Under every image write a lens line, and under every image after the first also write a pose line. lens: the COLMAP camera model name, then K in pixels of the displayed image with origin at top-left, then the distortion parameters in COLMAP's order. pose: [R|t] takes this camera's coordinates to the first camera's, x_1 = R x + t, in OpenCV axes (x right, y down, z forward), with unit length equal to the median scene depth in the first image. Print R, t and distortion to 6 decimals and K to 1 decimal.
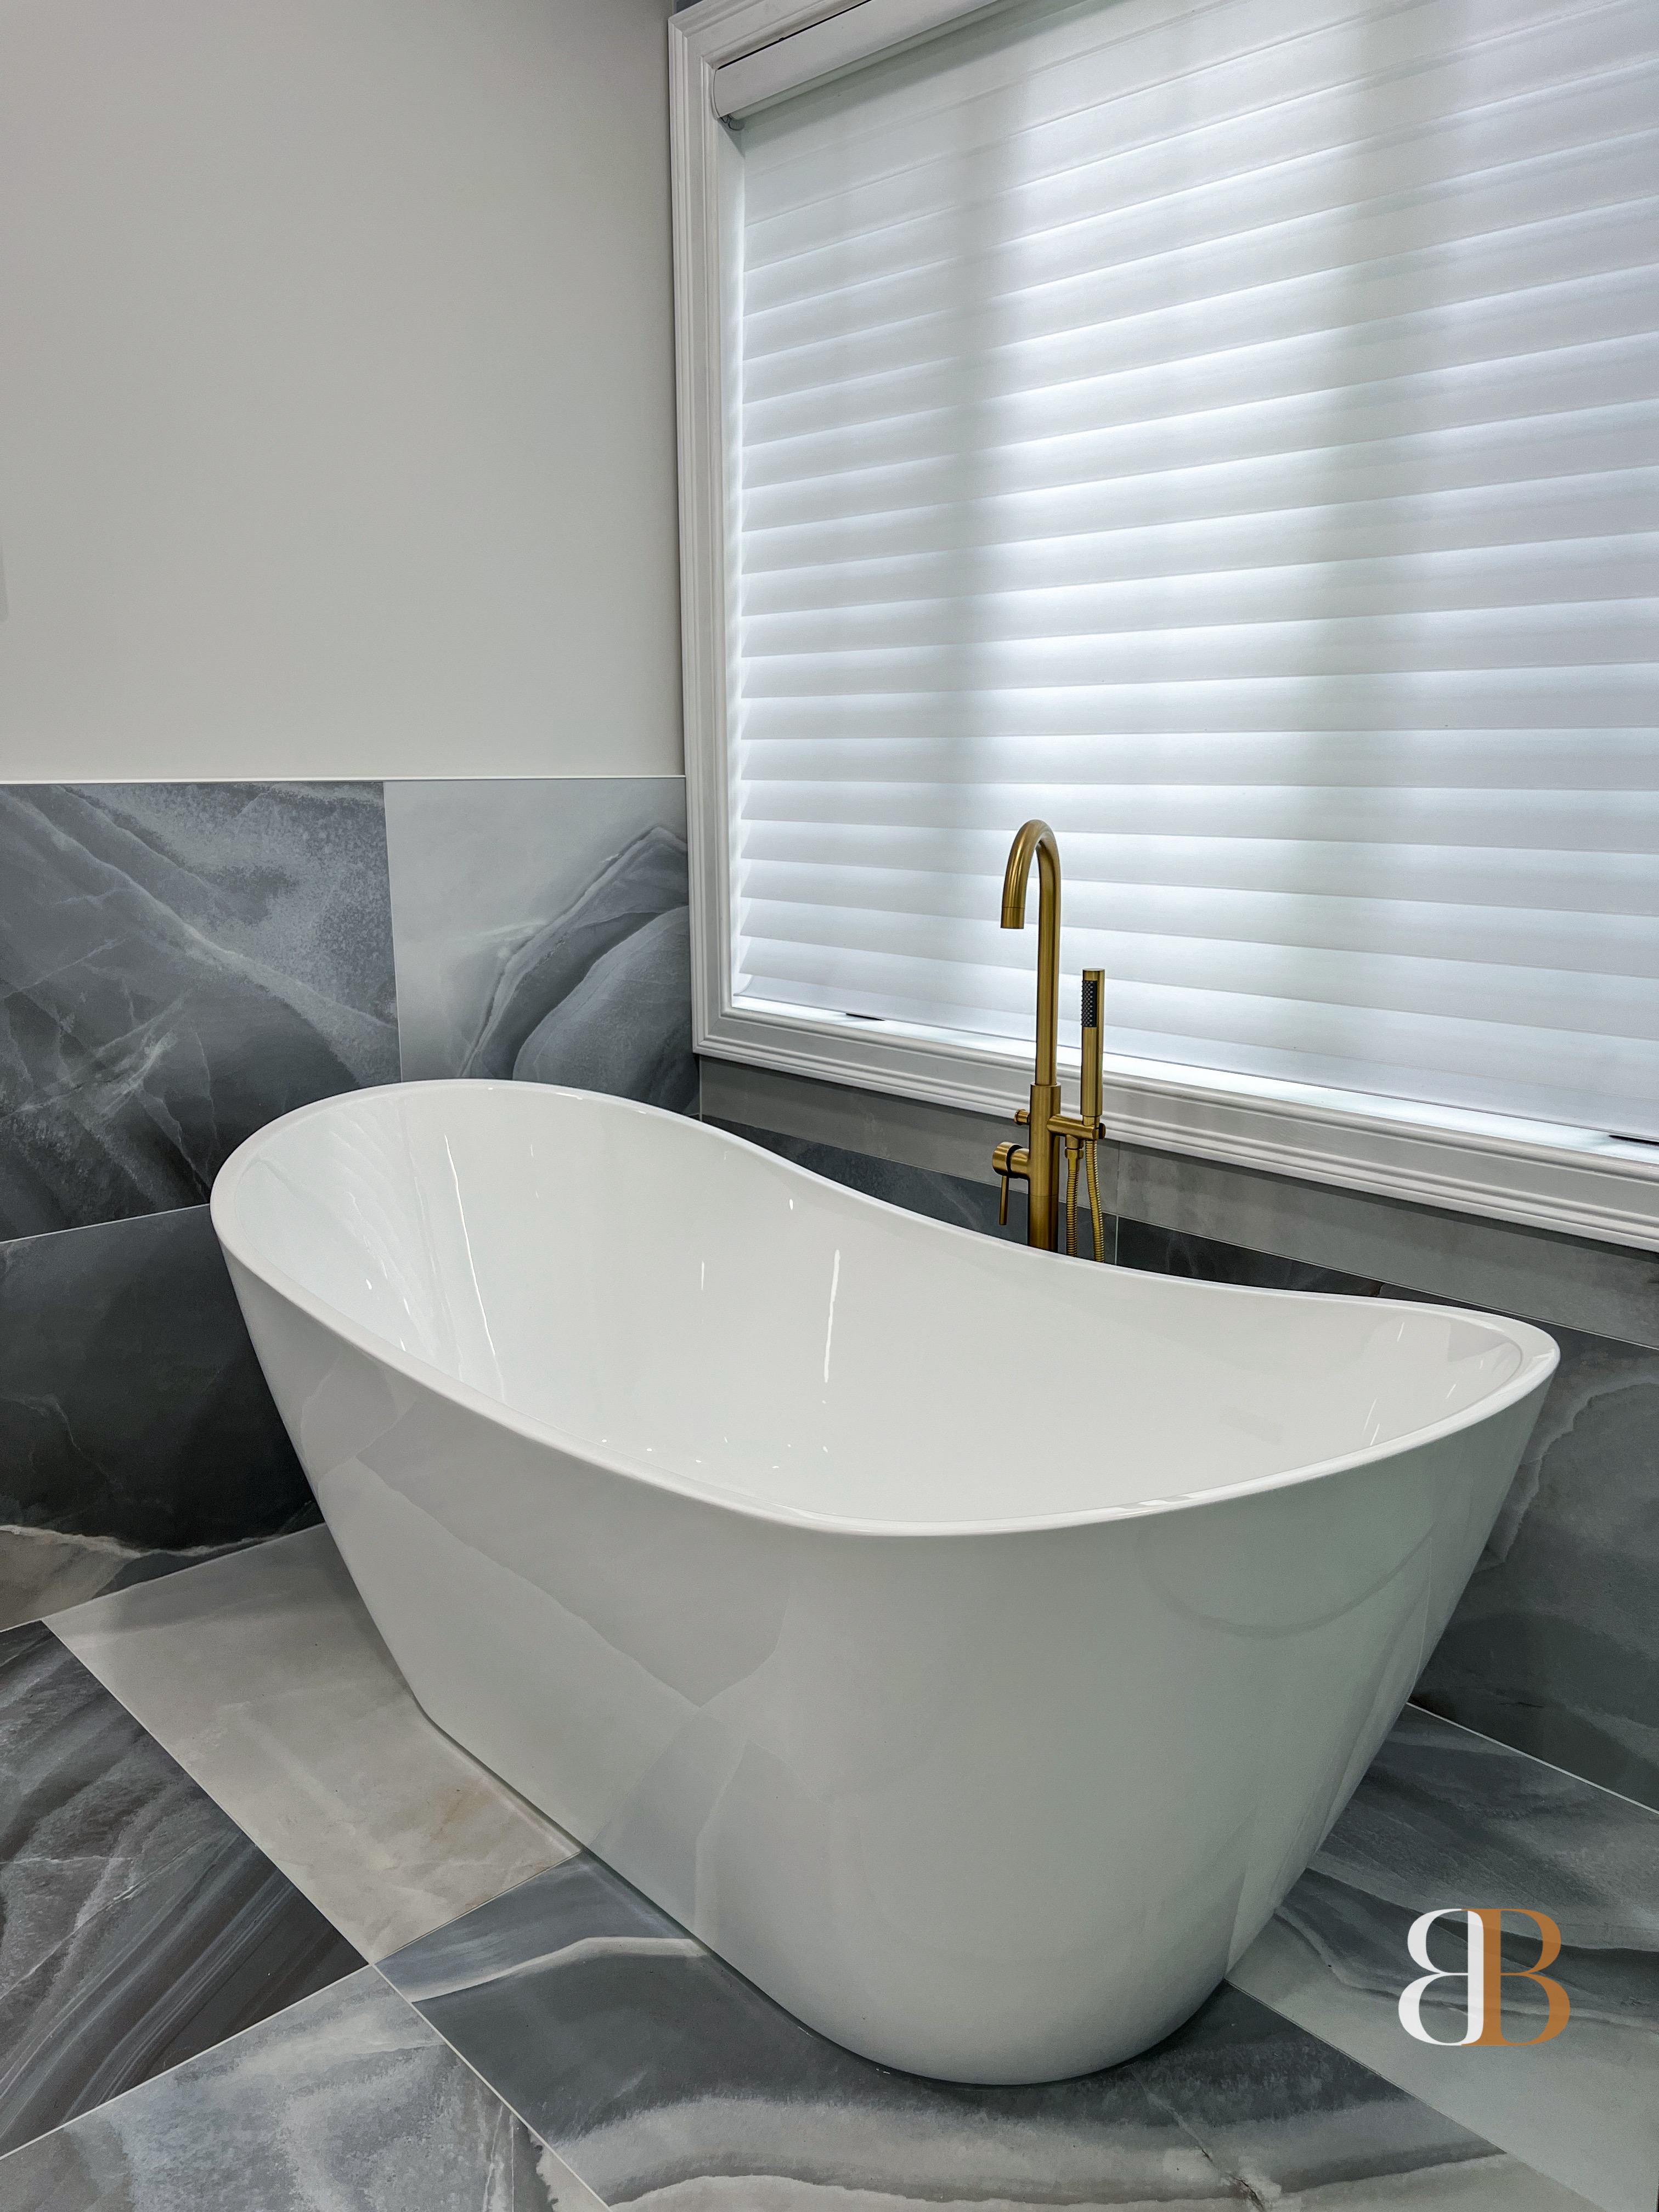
lens RADIAL K [[1675.9, 0, 836.3], [0, 1675.9, 1116.9], [0, 0, 1]] dist [0.022281, -0.016121]
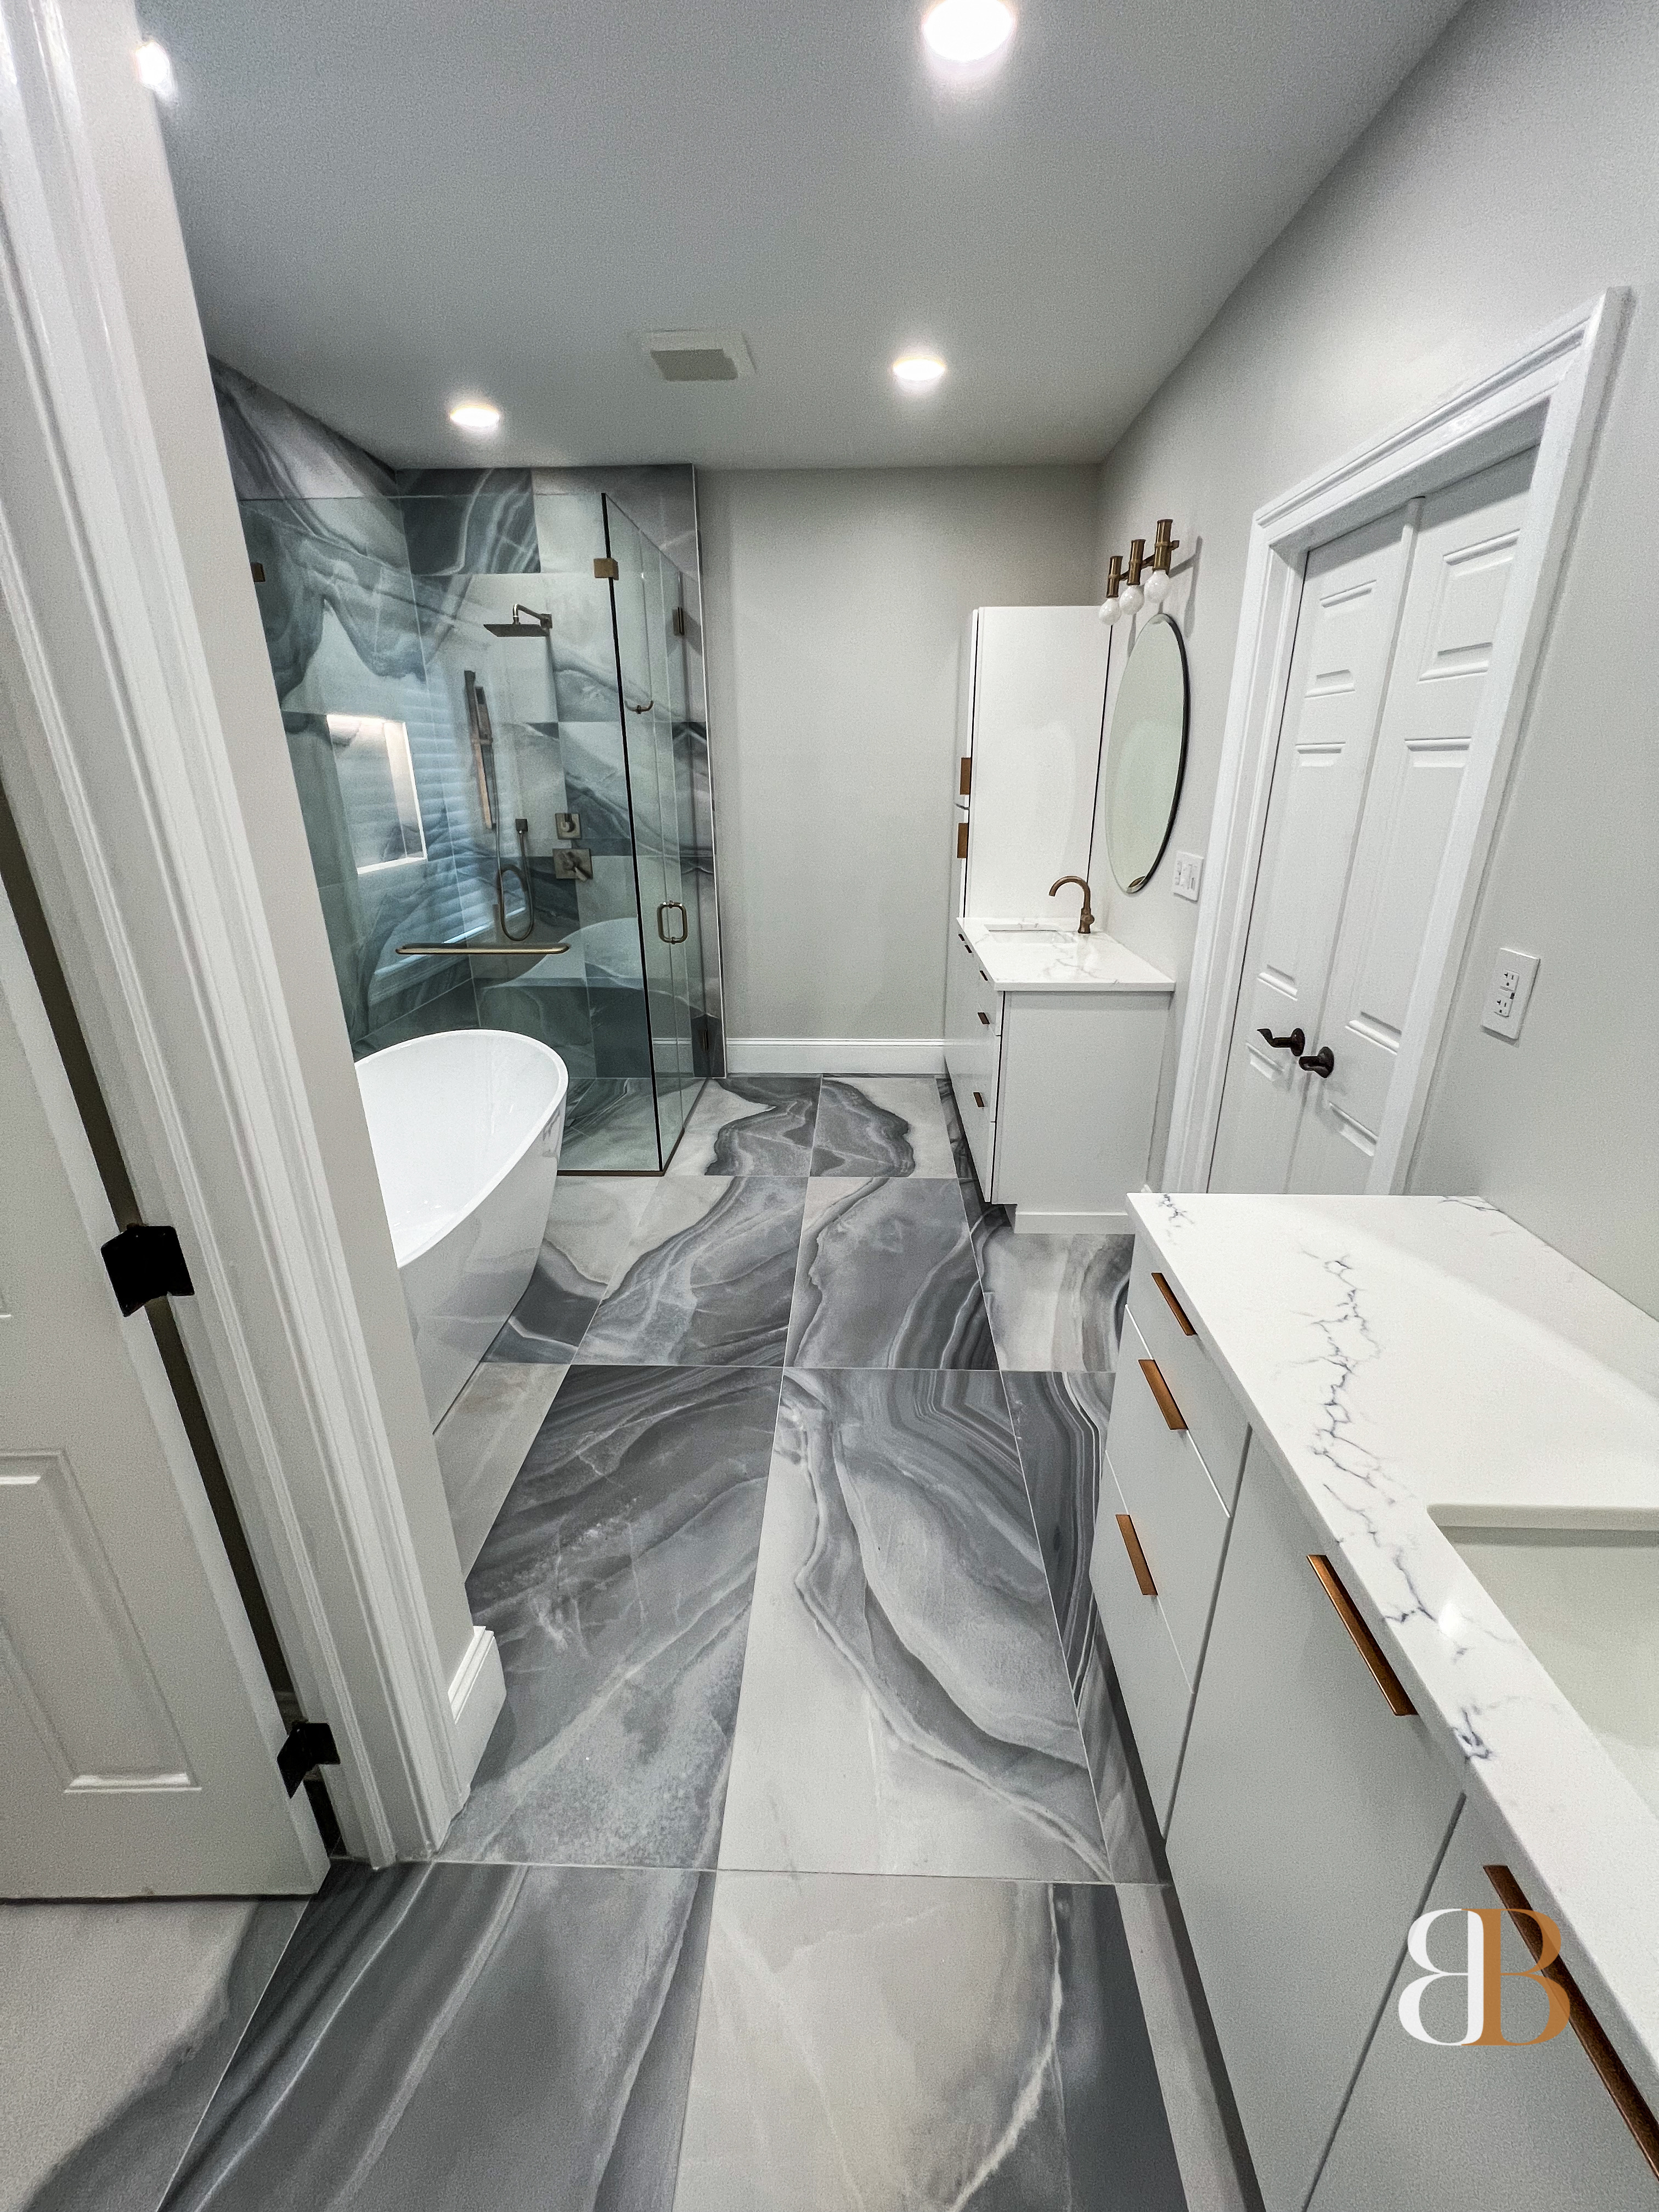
lens RADIAL K [[887.1, 0, 834.7], [0, 887.1, 1099.8], [0, 0, 1]] dist [0.001072, 0.000254]
pose [[-0.704402, -0.253217, 0.663098, -1.255430], [0.150872, 0.859441, 0.488465, -0.458771], [-0.693582, 0.444119, -0.567189, 1.155205]]
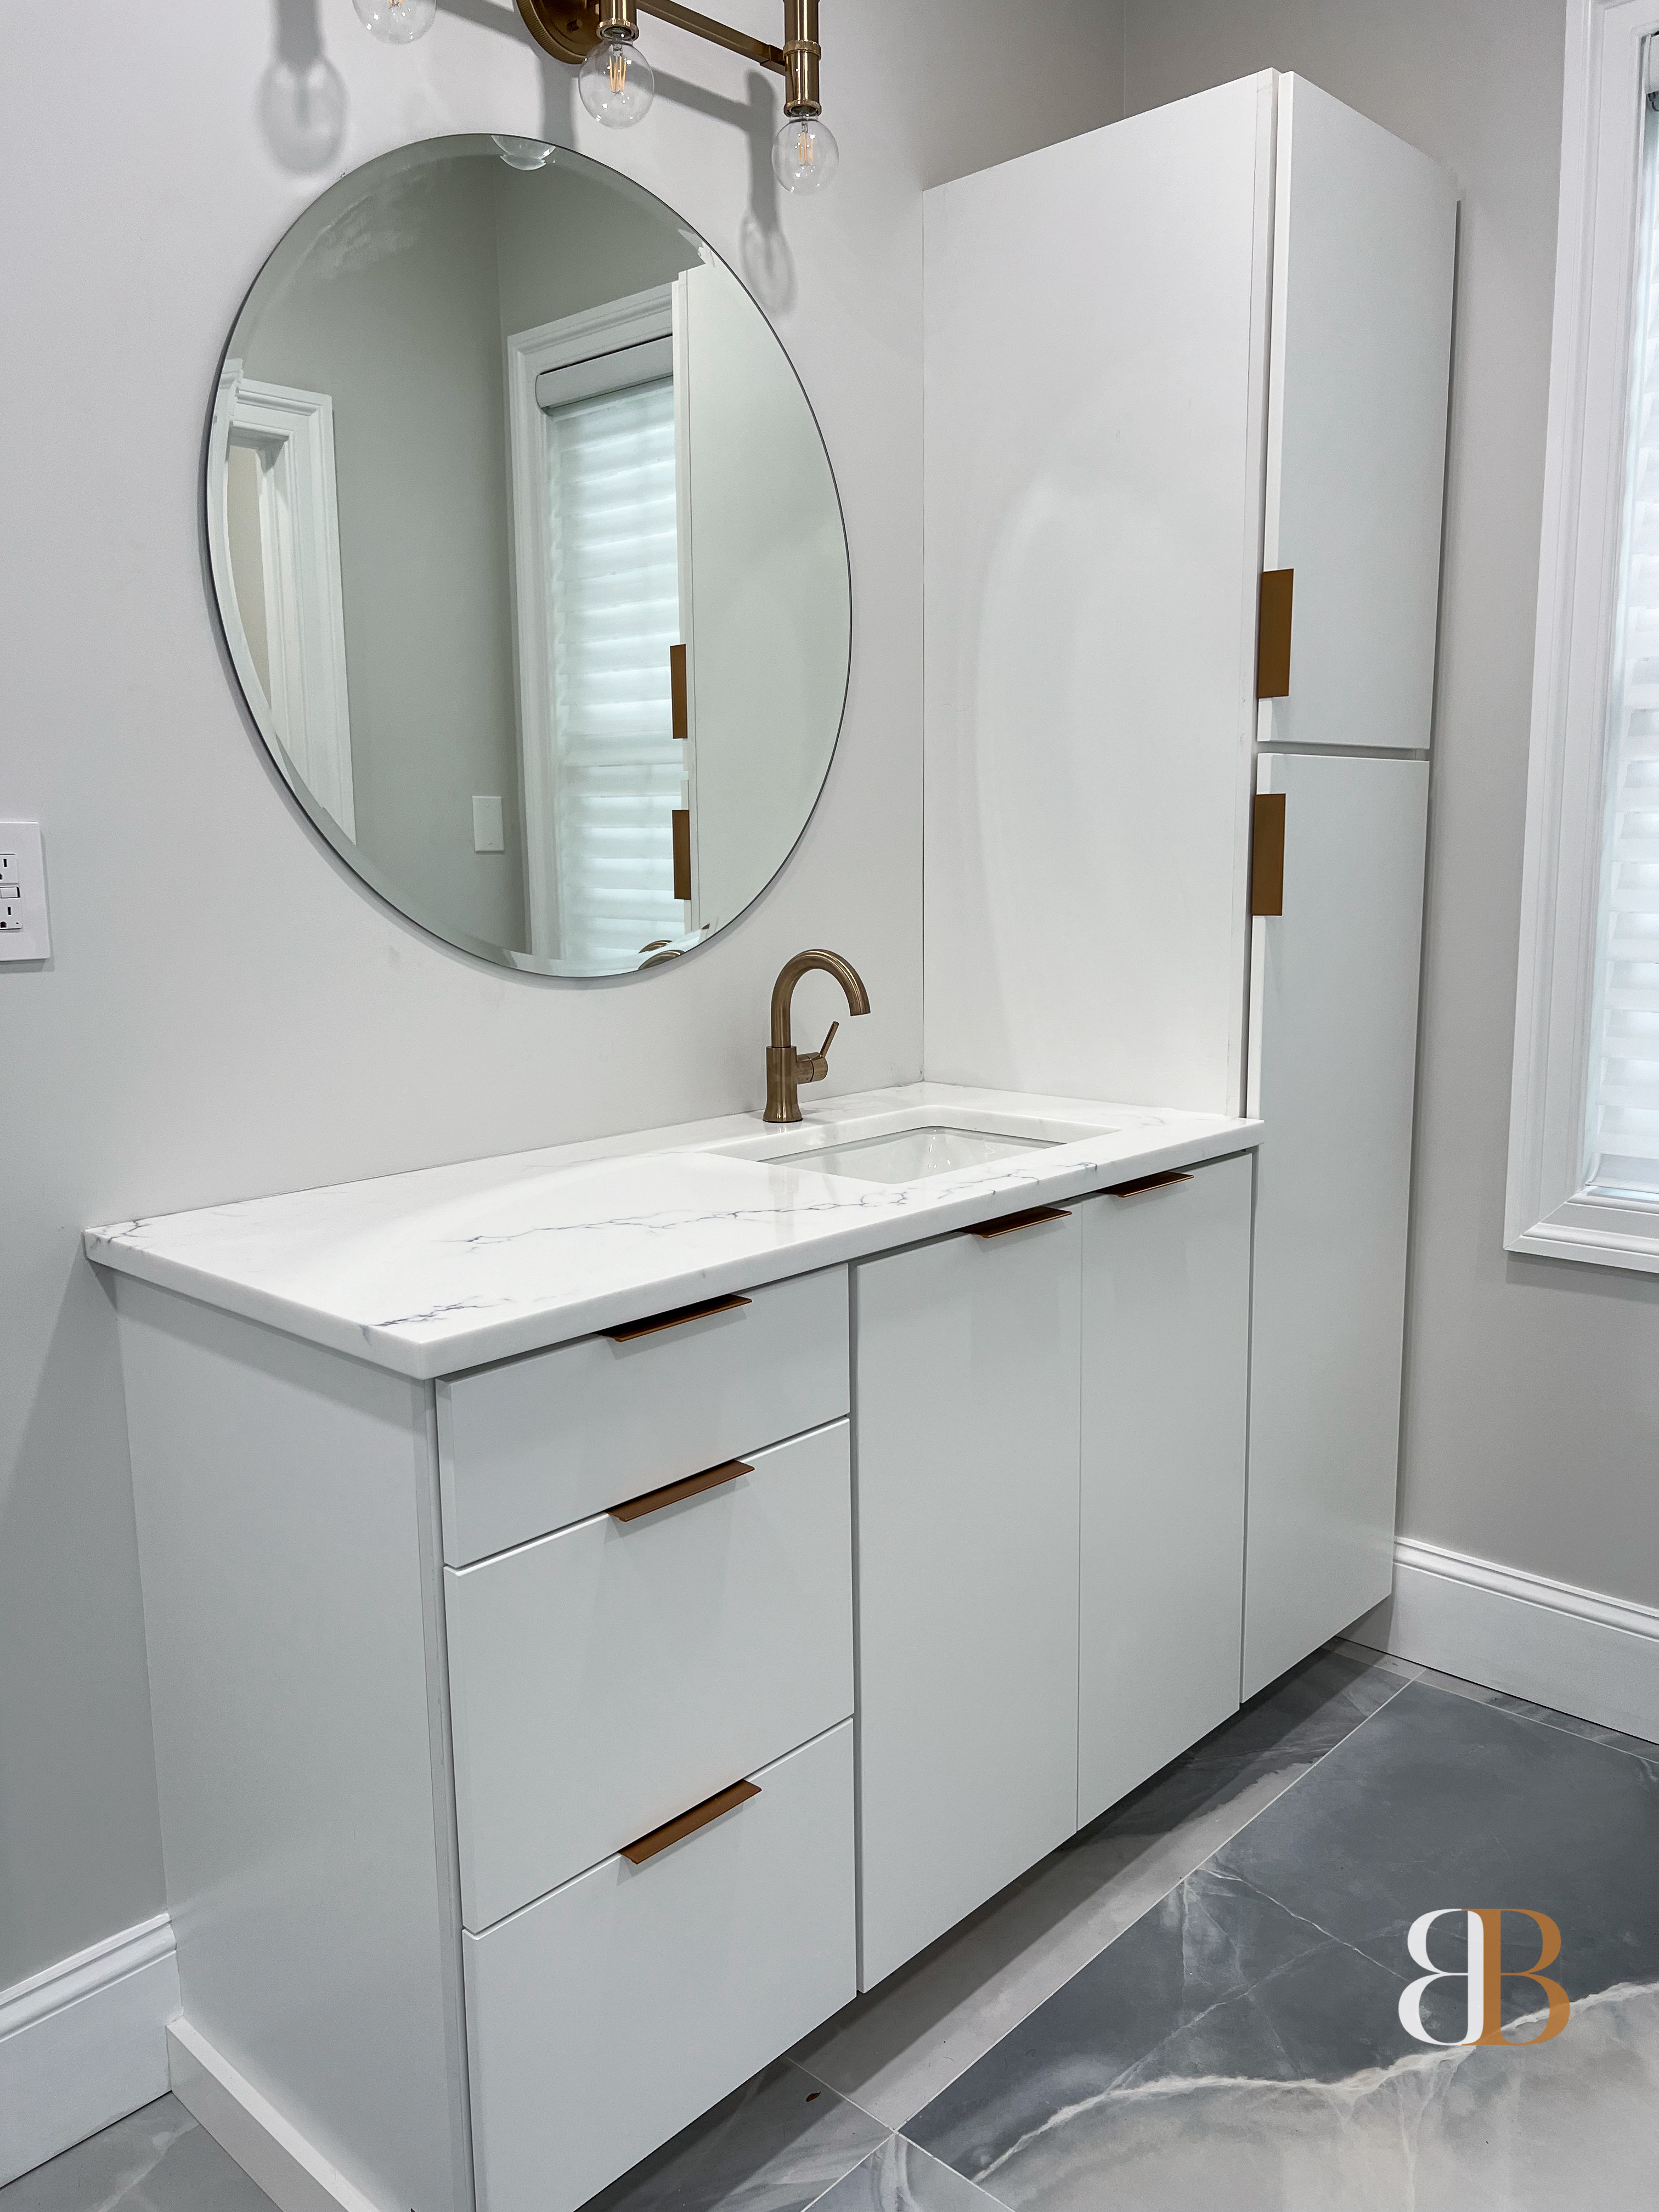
lens RADIAL K [[1675.9, 0, 831.6], [0, 1675.9, 1112.2], [0, 0, 1]] dist [0.022281, -0.016121]
pose [[0.060061, 0.151992, -0.986555, -0.336825], [-0.192972, 0.971463, 0.137919, -0.194393], [0.979364, 0.182094, 0.087677, 0.683251]]
